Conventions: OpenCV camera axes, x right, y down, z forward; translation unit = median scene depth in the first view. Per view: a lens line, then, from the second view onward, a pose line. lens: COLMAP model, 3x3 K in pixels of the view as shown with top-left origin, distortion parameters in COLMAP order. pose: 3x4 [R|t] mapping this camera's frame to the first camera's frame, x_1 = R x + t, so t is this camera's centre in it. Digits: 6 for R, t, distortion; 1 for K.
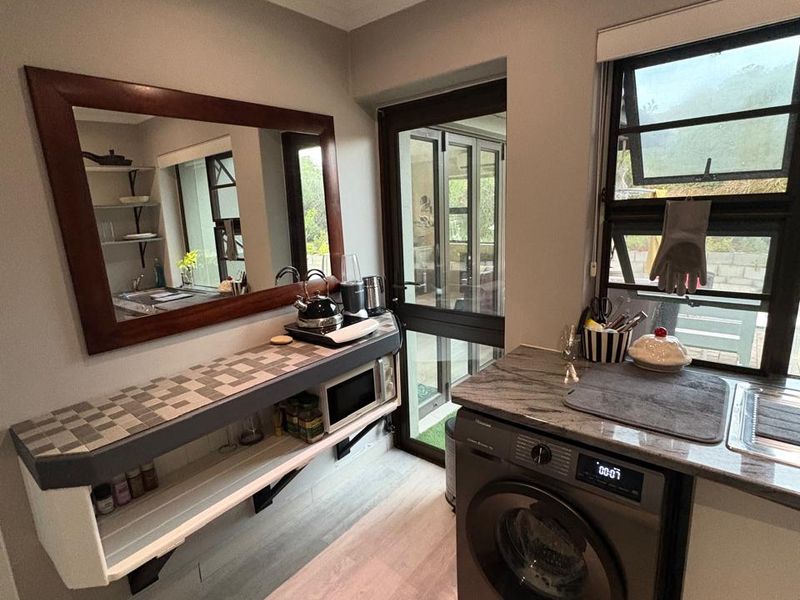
lens RADIAL K [[423.3, 0, 400.1], [0, 423.3, 297.9], [0, 0, 1]] dist [0.000945, 0.000077]
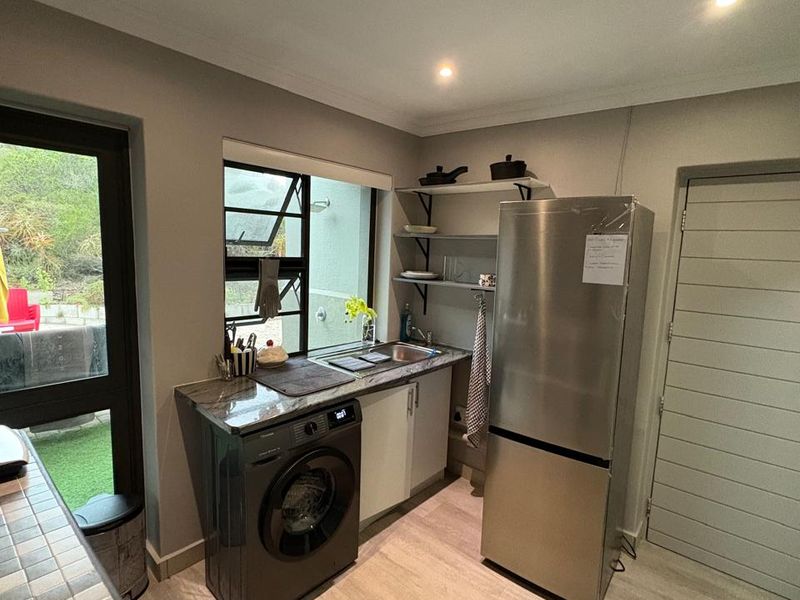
lens RADIAL K [[423.3, 0, 400.7], [0, 423.3, 302.1], [0, 0, 1]] dist [0.000945, 0.000077]
pose [[0.036166, -0.087940, 0.995469, -0.933656], [0.161765, 0.983499, 0.081006, -0.119010], [-0.986166, 0.158102, 0.049794, 0.446581]]
